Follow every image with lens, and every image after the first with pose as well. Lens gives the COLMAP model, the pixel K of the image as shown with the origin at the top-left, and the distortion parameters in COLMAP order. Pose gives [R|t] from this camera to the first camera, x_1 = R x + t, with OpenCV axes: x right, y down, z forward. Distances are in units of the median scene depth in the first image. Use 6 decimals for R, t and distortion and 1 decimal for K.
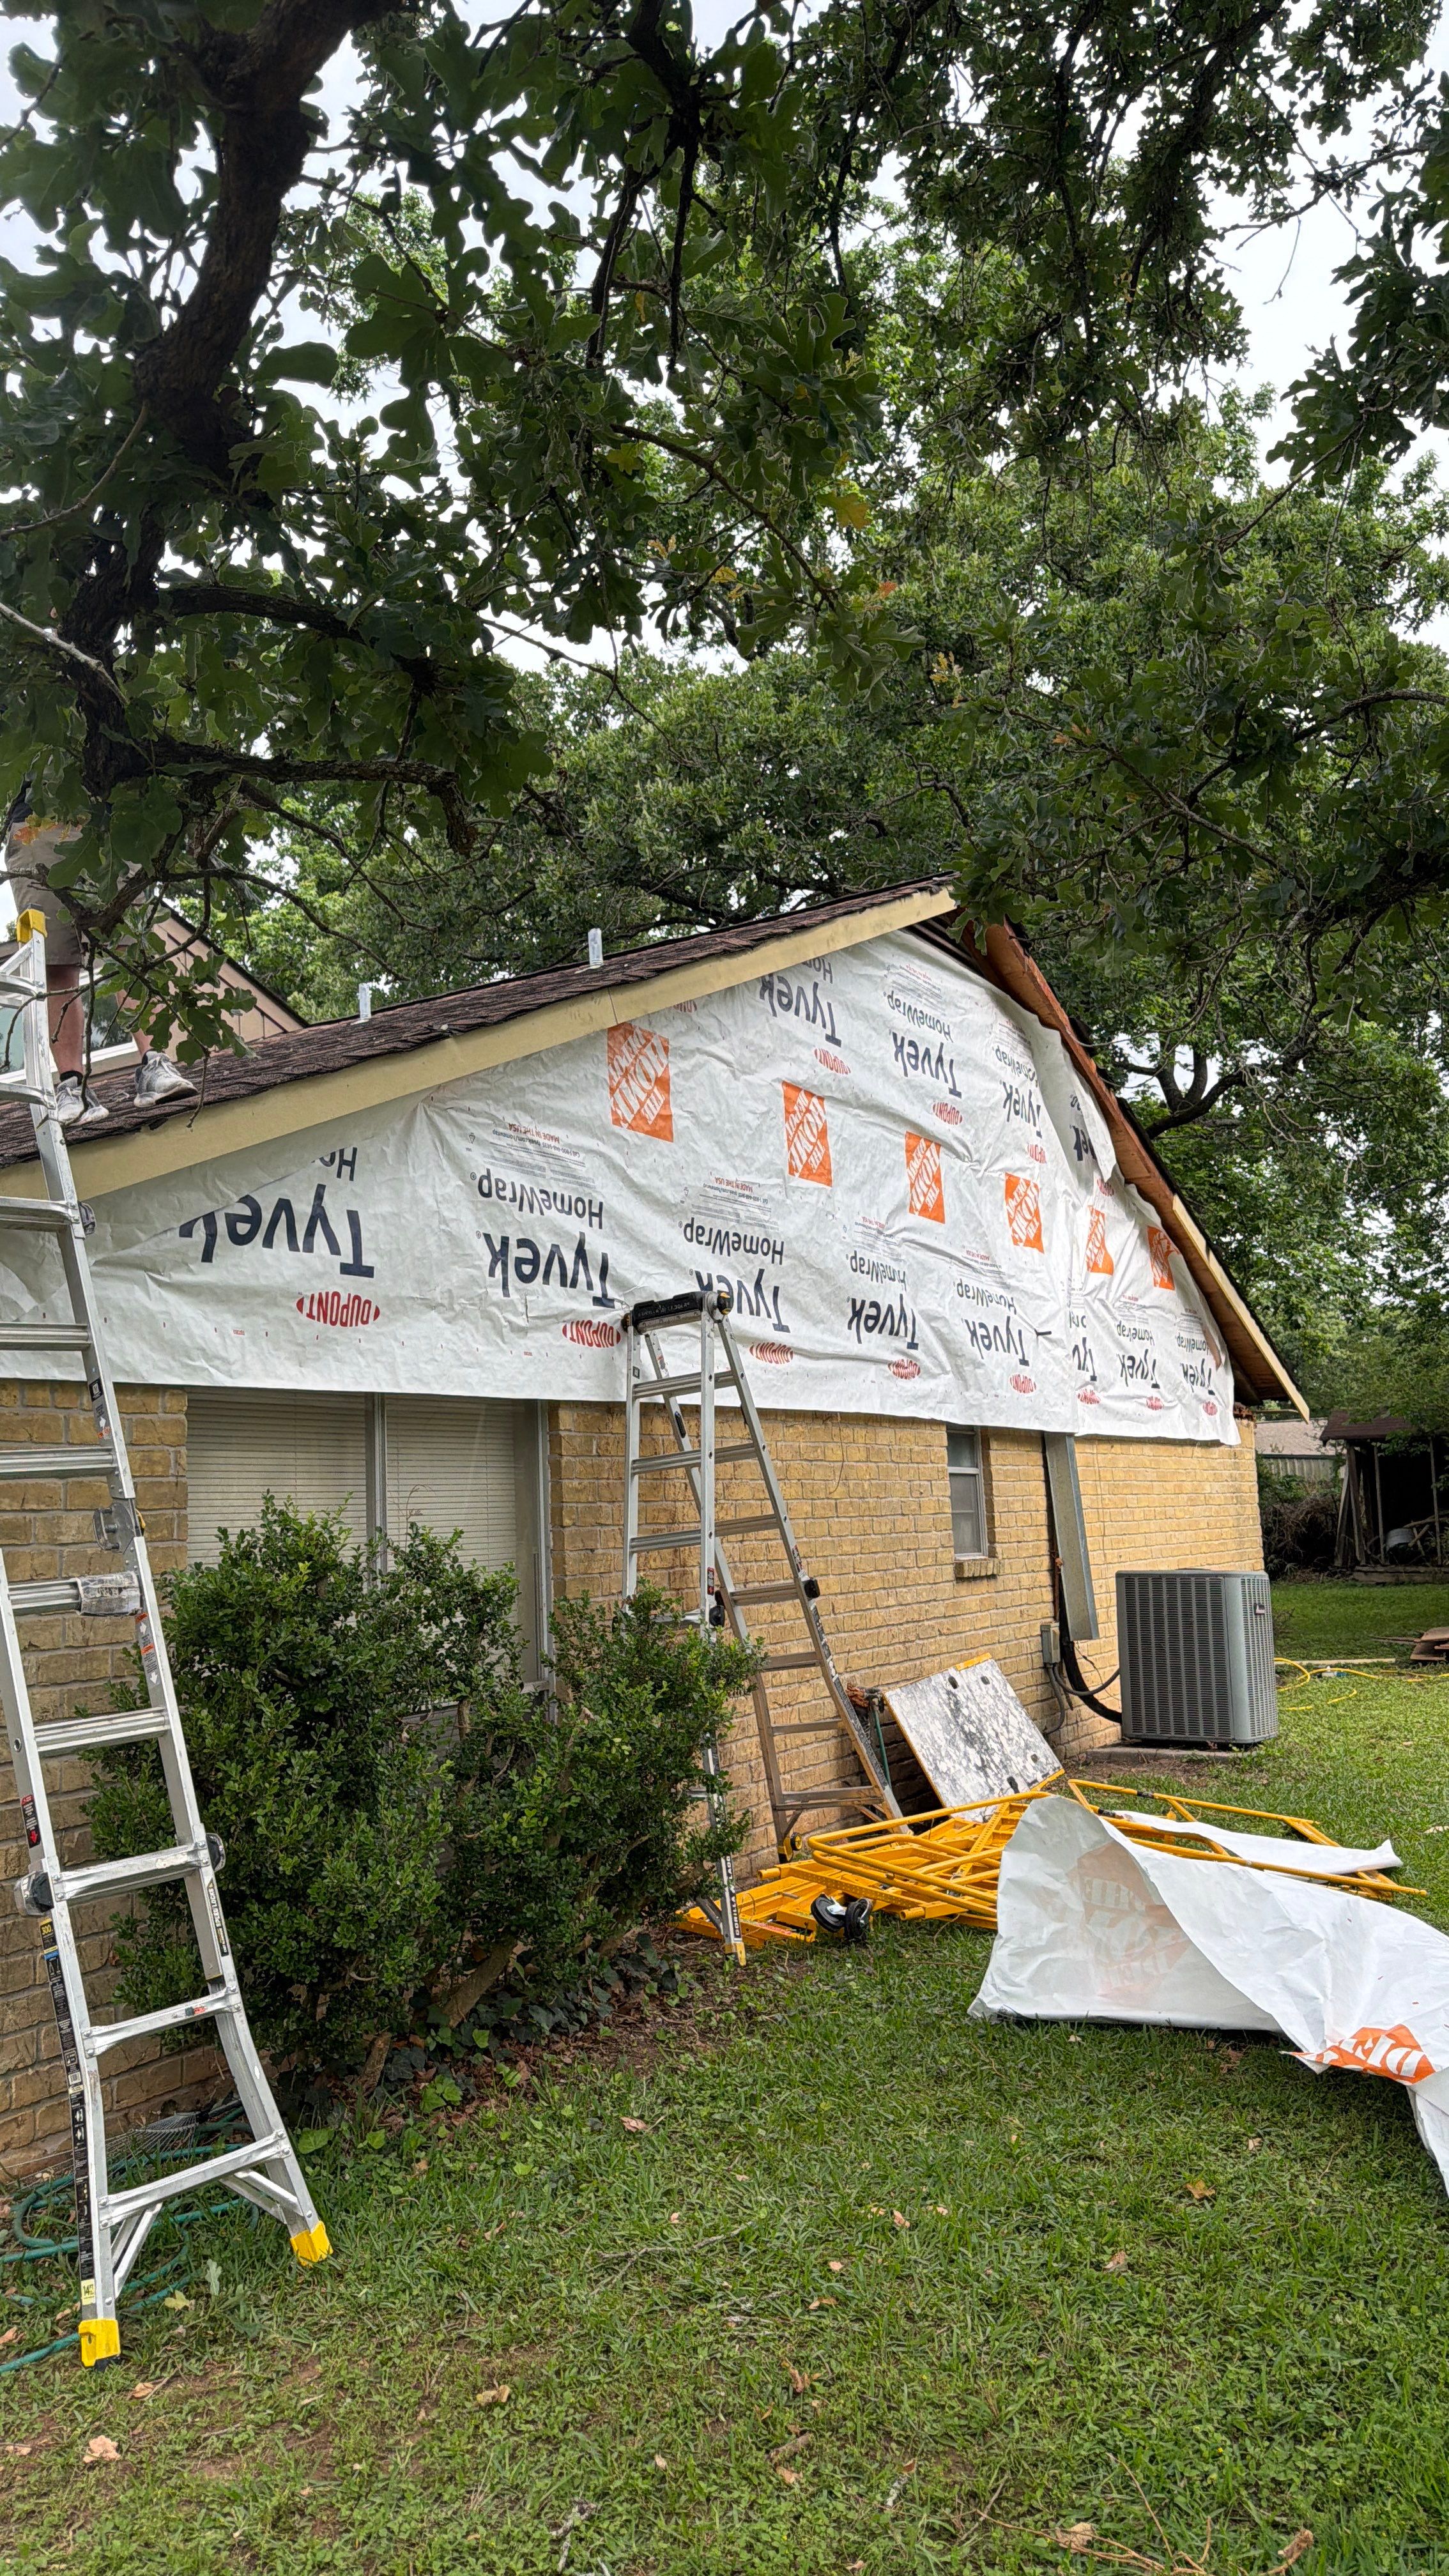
lens RADIAL K [[1796.7, 0, 734.7], [0, 1796.7, 1279.1], [0, 0, 1]] dist [0.079304, -0.103622]
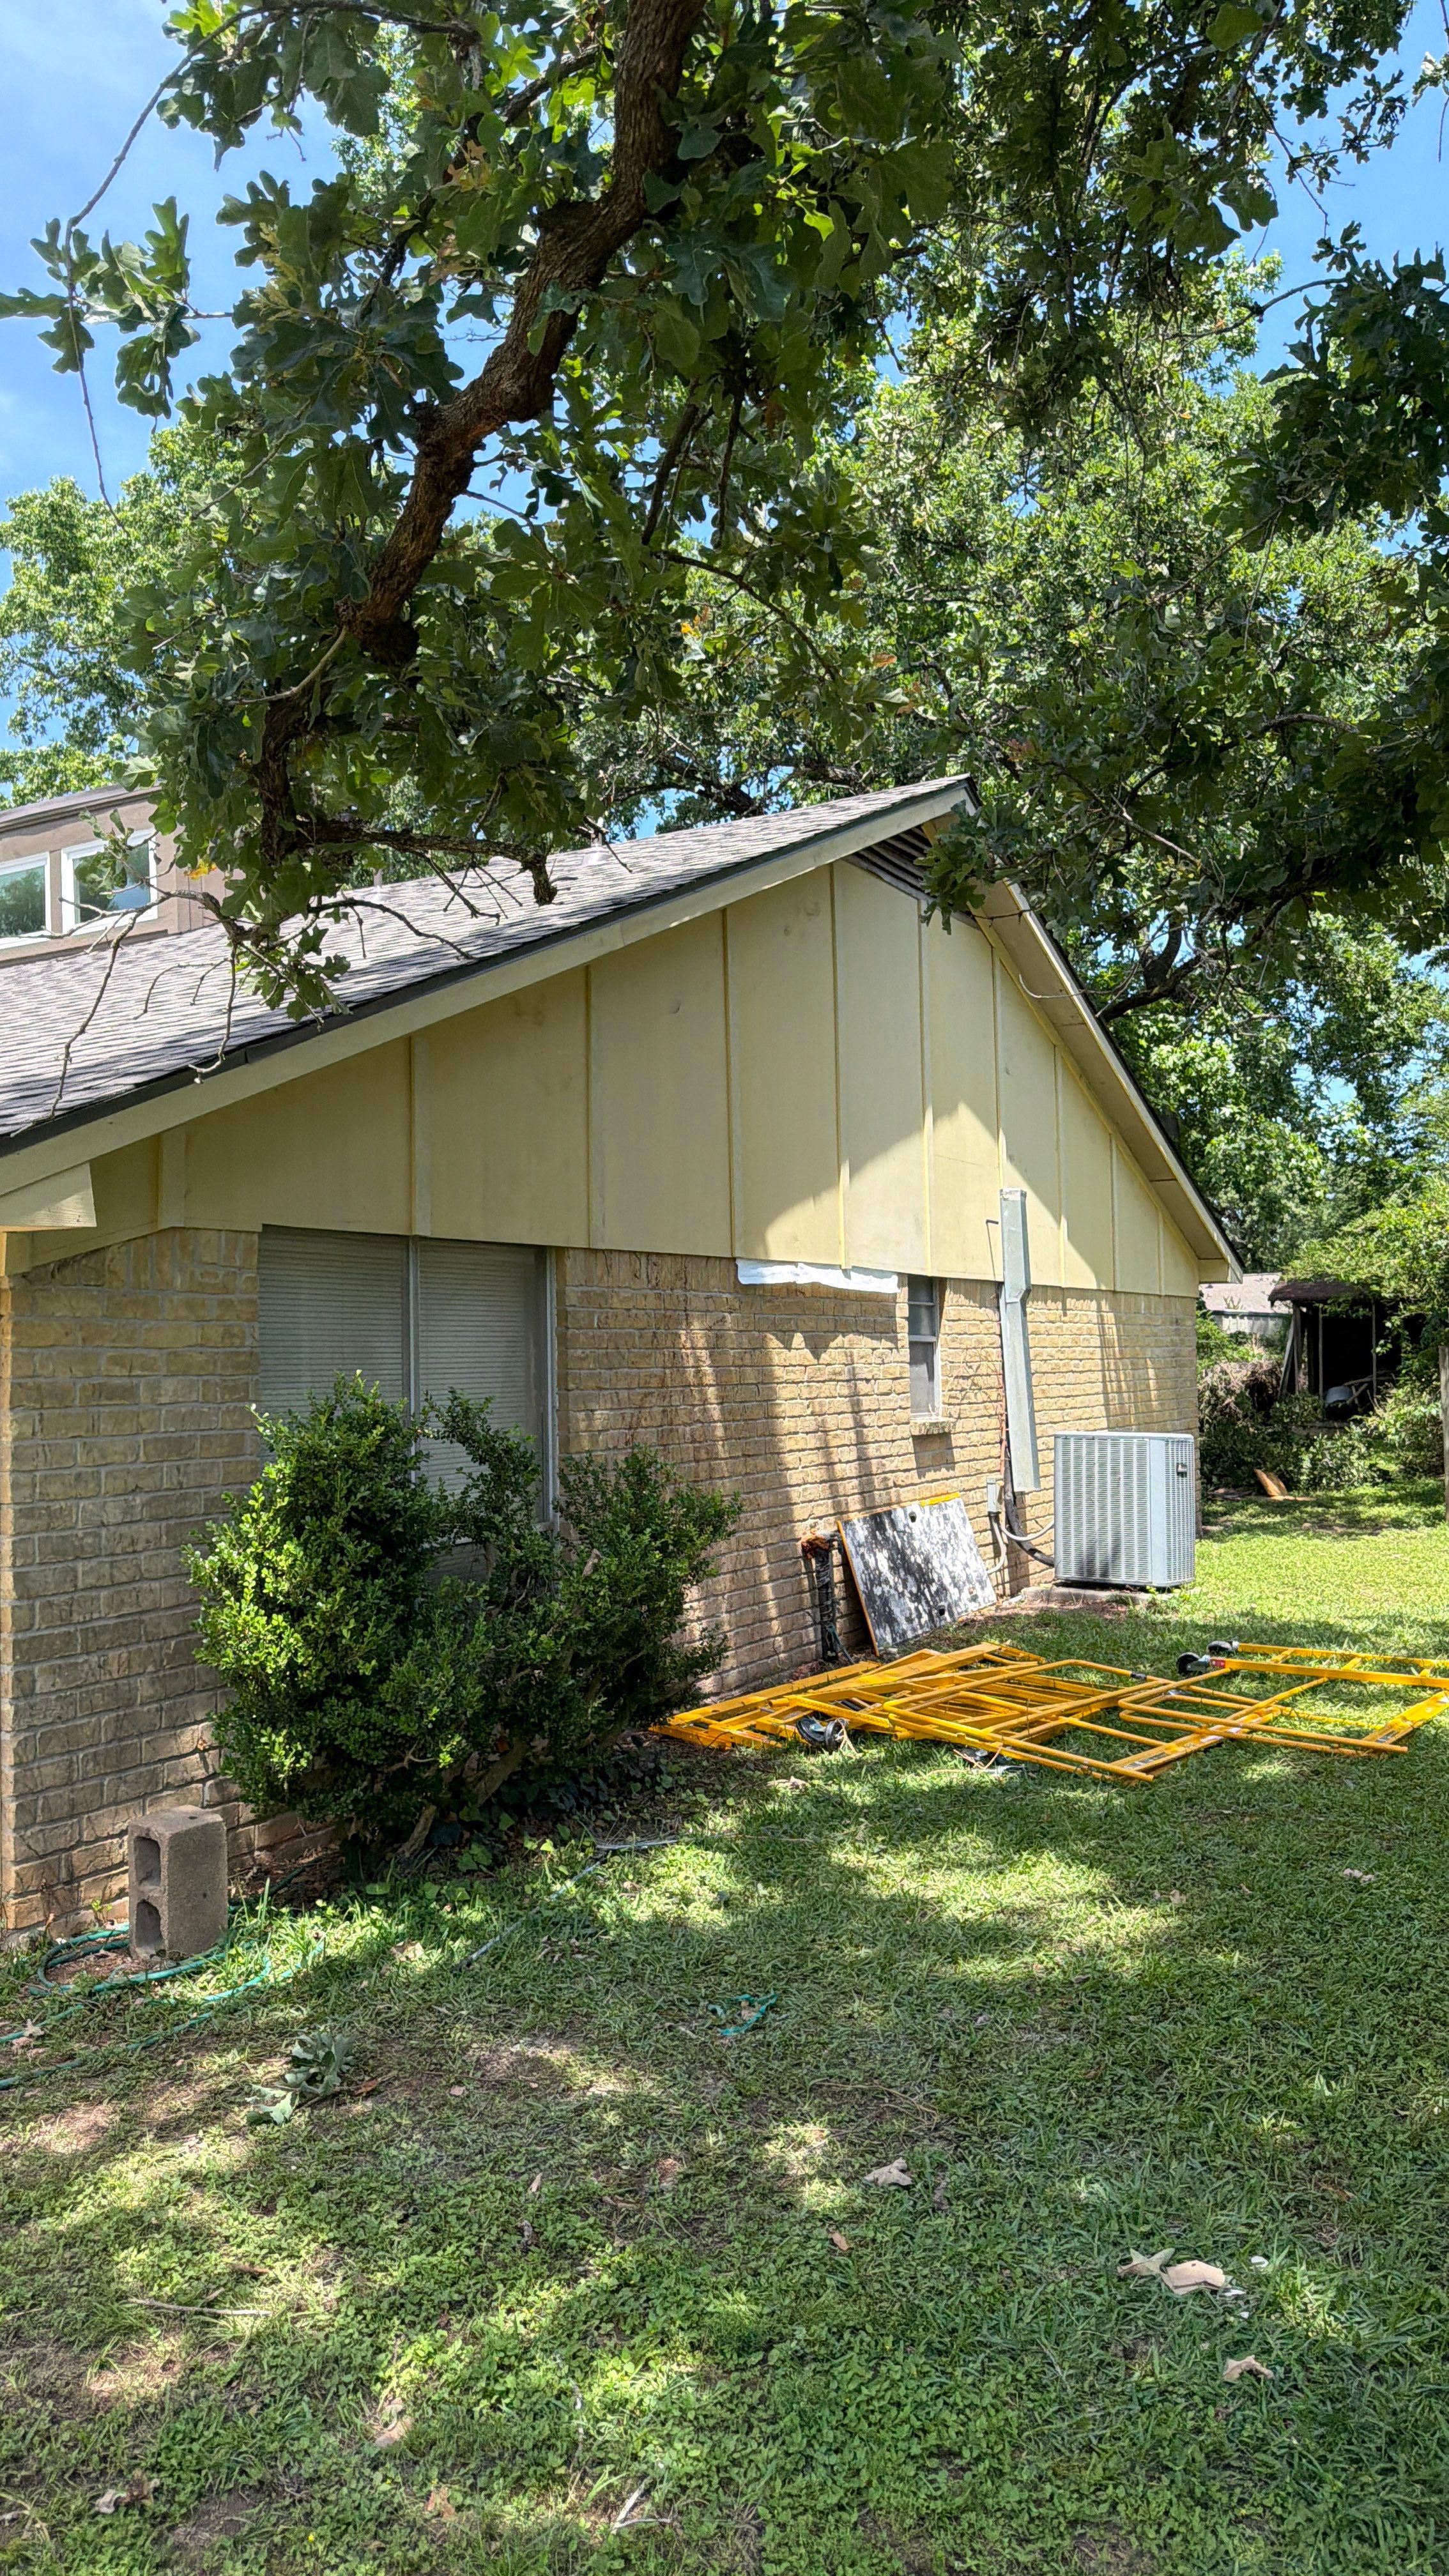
lens RADIAL K [[1796.7, 0, 734.7], [0, 1796.7, 1279.1], [0, 0, 1]] dist [0.079304, -0.103622]
pose [[0.999544, 0.025040, 0.016887, -0.008180], [-0.026466, 0.995565, 0.090276, -0.027743], [-0.014552, -0.090681, 0.995774, -0.095653]]
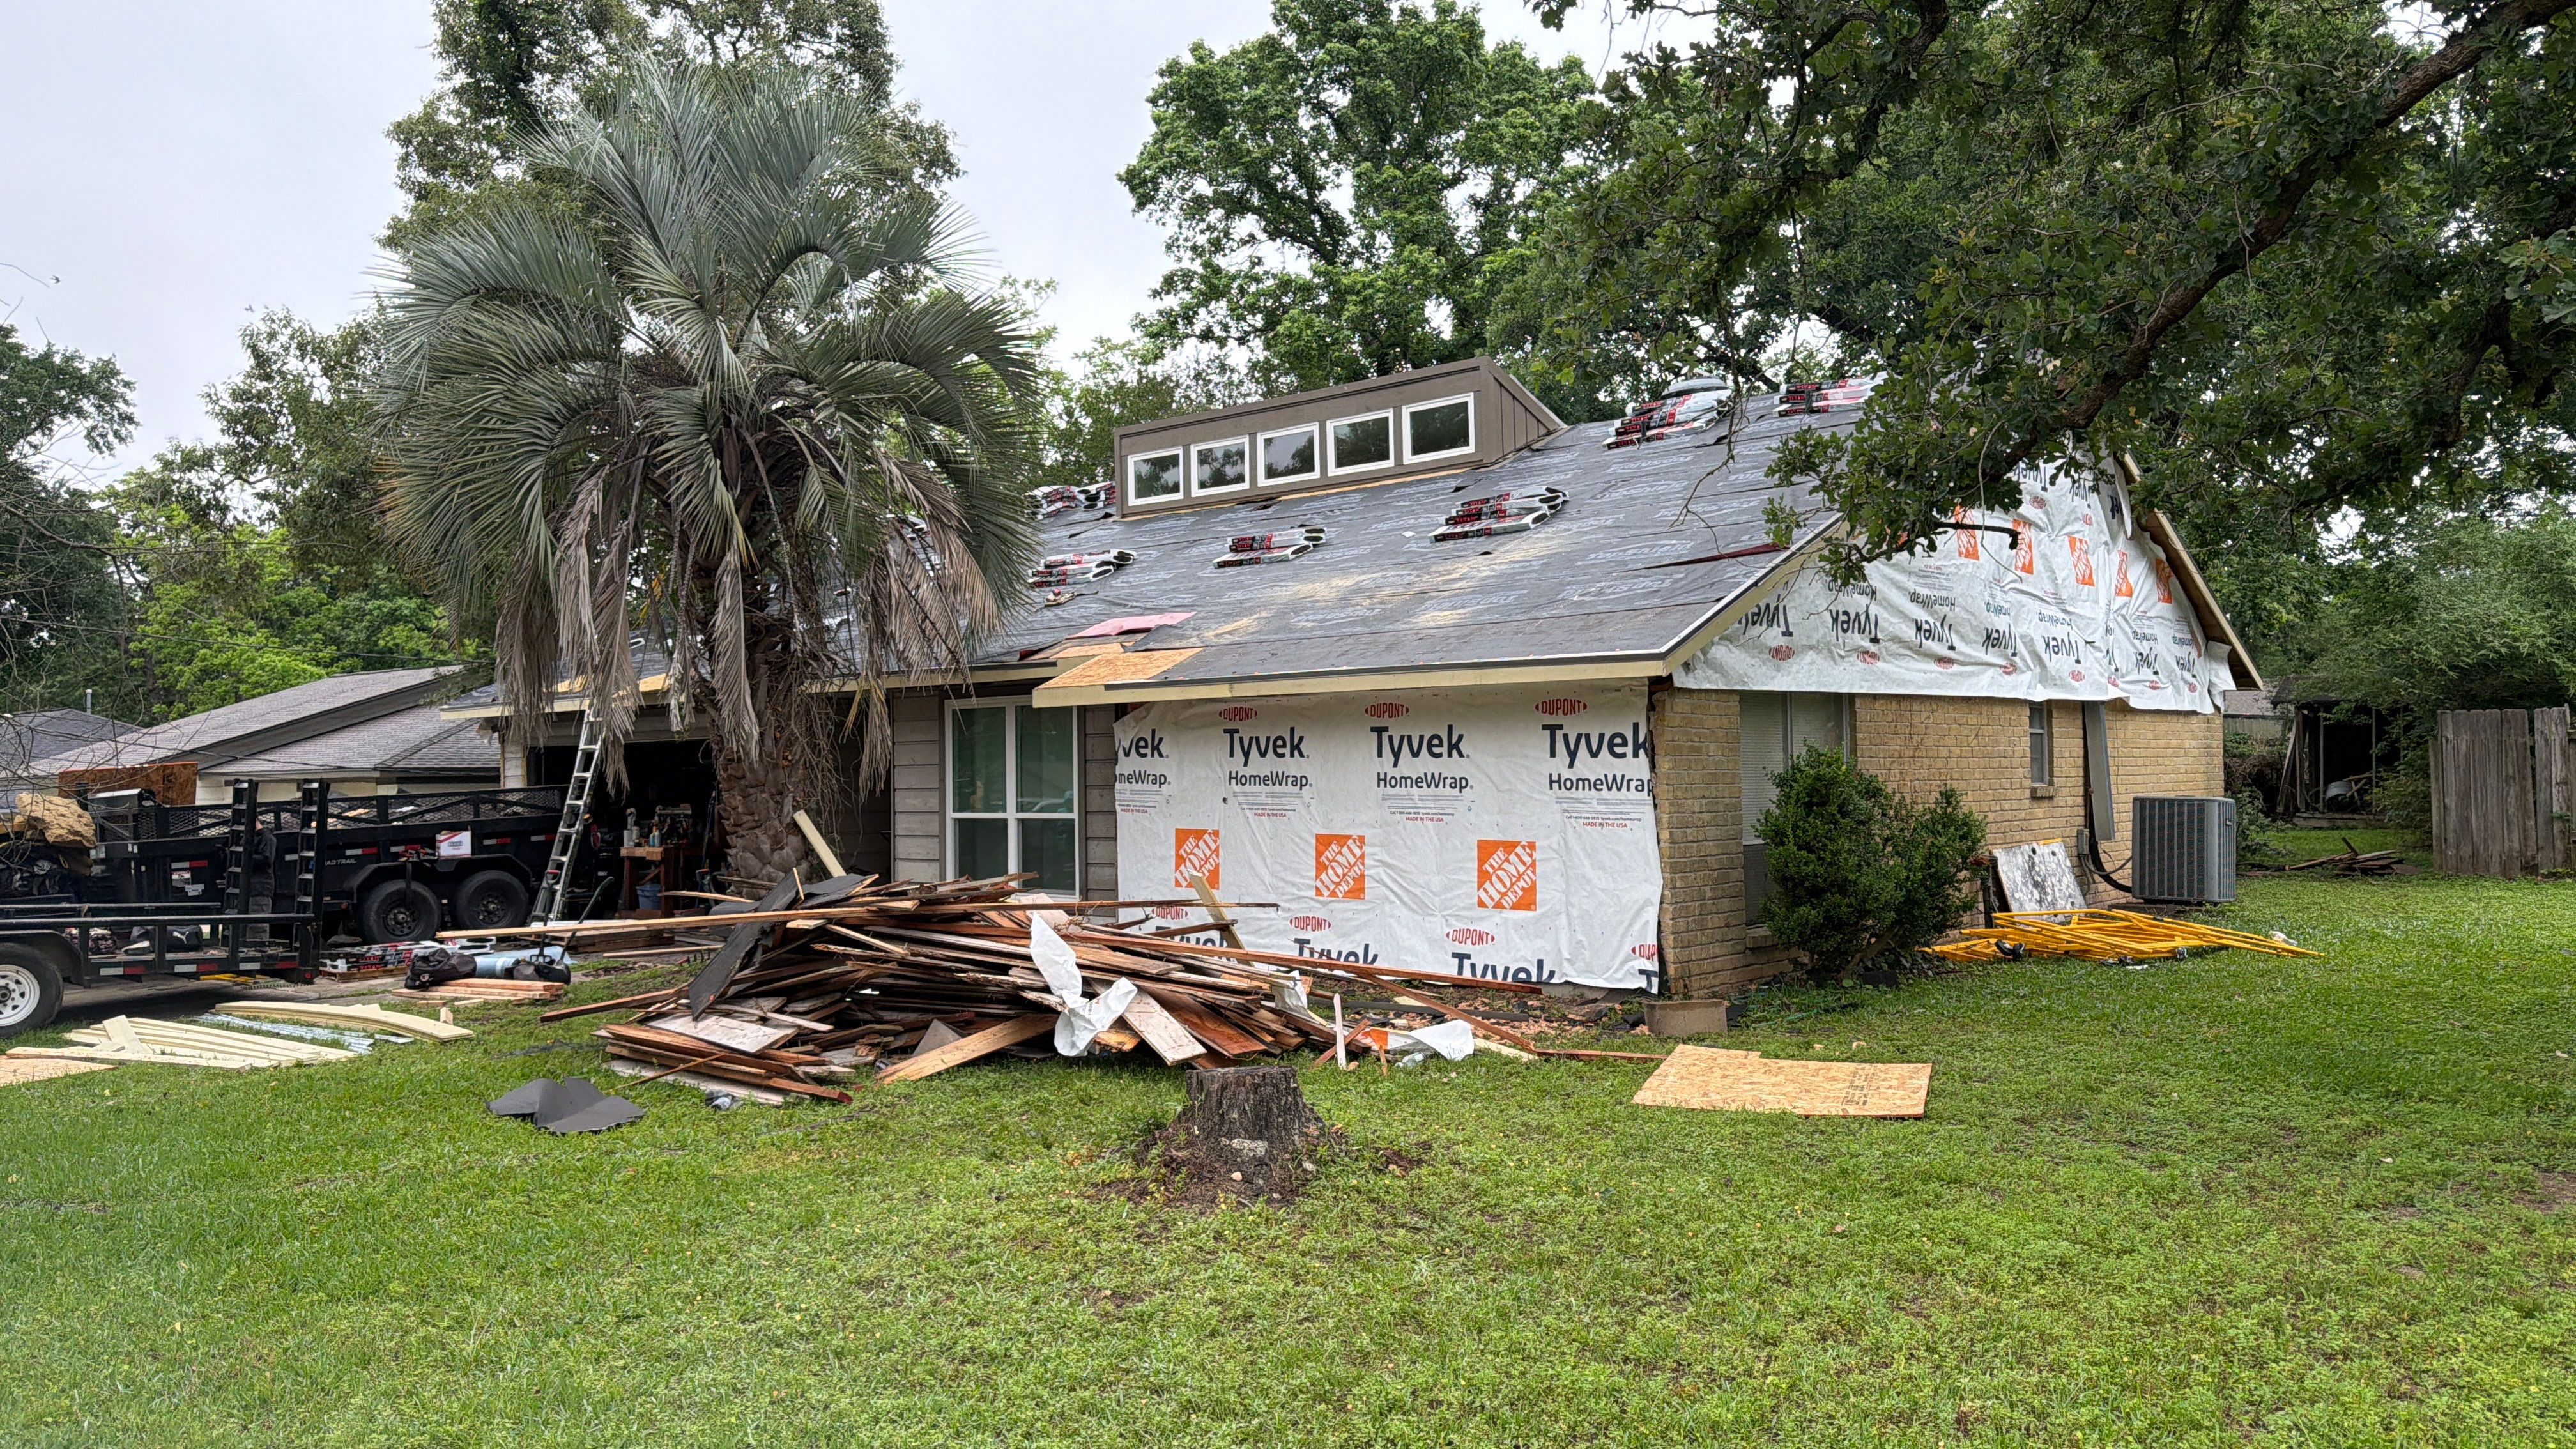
lens RADIAL K [[1796.7, 0, 1242.5], [0, 1796.7, 737.3], [0, 0, 1]] dist [0.079304, -0.103622]
pose [[0.980597, 0.024307, -0.194520, -0.255306], [-0.000580, 0.992638, 0.121116, -0.084650], [0.196032, -0.118653, 0.973392, -0.723075]]
